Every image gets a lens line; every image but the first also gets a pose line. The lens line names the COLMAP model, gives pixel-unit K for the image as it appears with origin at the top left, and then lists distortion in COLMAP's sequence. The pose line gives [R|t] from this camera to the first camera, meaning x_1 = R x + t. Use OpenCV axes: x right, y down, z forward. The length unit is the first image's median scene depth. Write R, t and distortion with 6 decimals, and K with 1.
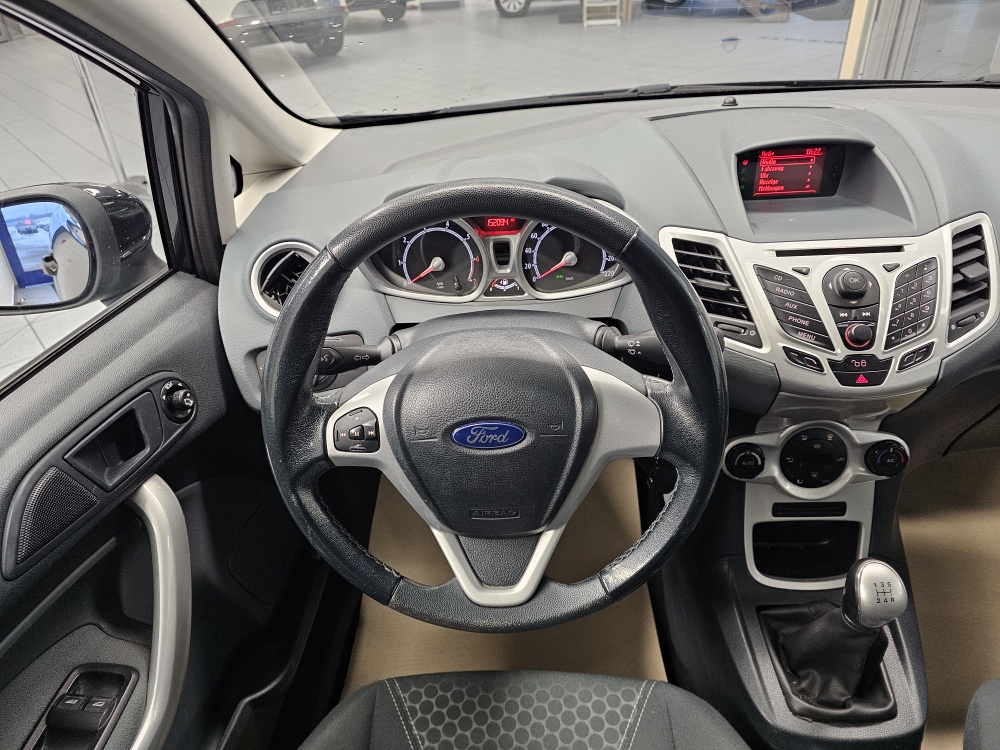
lens RADIAL K [[690.5, 0, 498.0], [0, 690.5, 377.5], [0, 0, 1]] dist [0.049974, -0.047961]
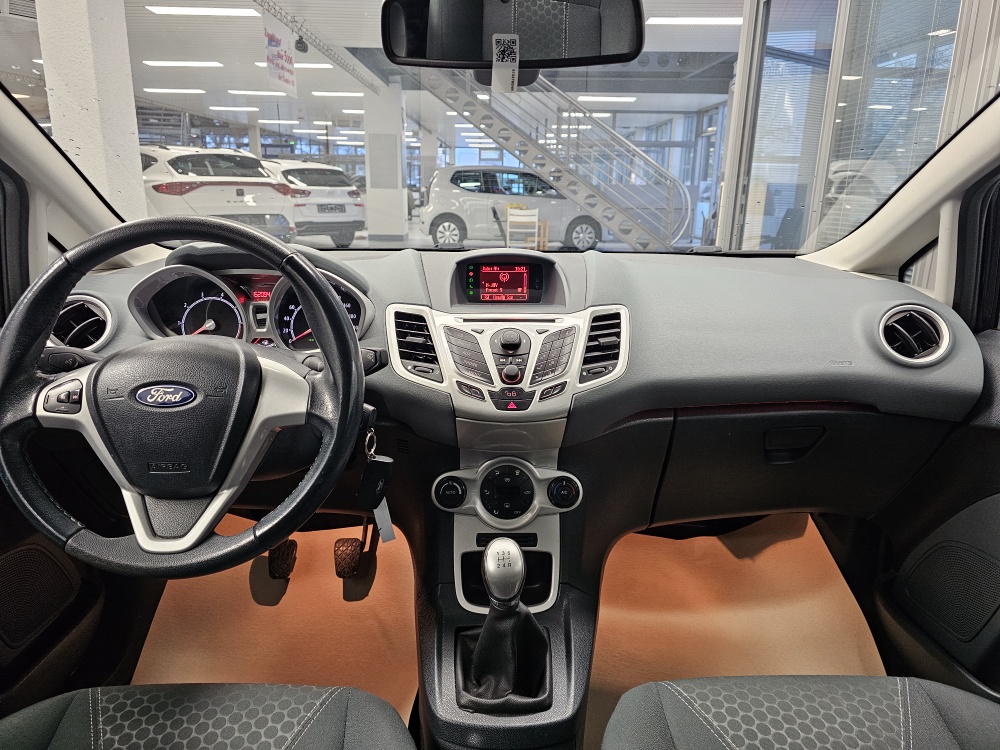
lens RADIAL K [[690.5, 0, 506.4], [0, 690.5, 368.3], [0, 0, 1]] dist [0.049974, -0.047961]
pose [[0.995613, 0.051057, 0.078415, 0.390344], [-0.023366, 0.947125, -0.320011, 0.332025], [-0.090608, 0.316775, 0.944163, -0.220176]]
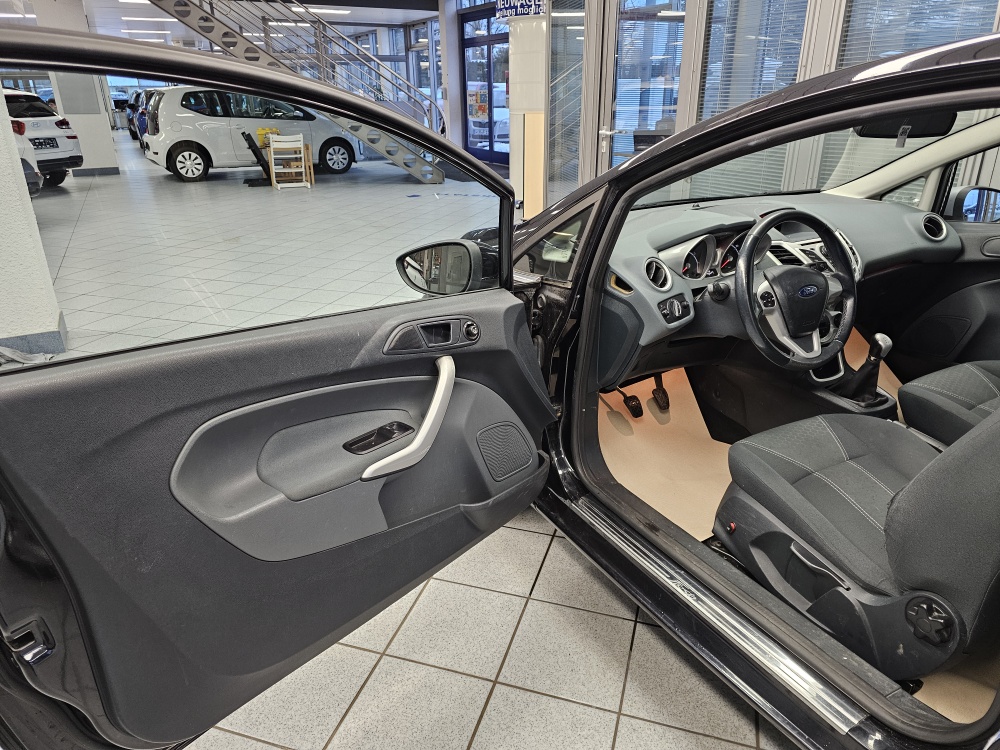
lens RADIAL K [[690.5, 0, 482.8], [0, 690.5, 390.0], [0, 0, 1]] dist [0.049974, -0.047961]
pose [[0.854848, -0.166046, 0.491593, -2.161019], [0.254007, 0.960048, -0.117426, 0.382674], [-0.452454, 0.225249, 0.862872, -0.692628]]
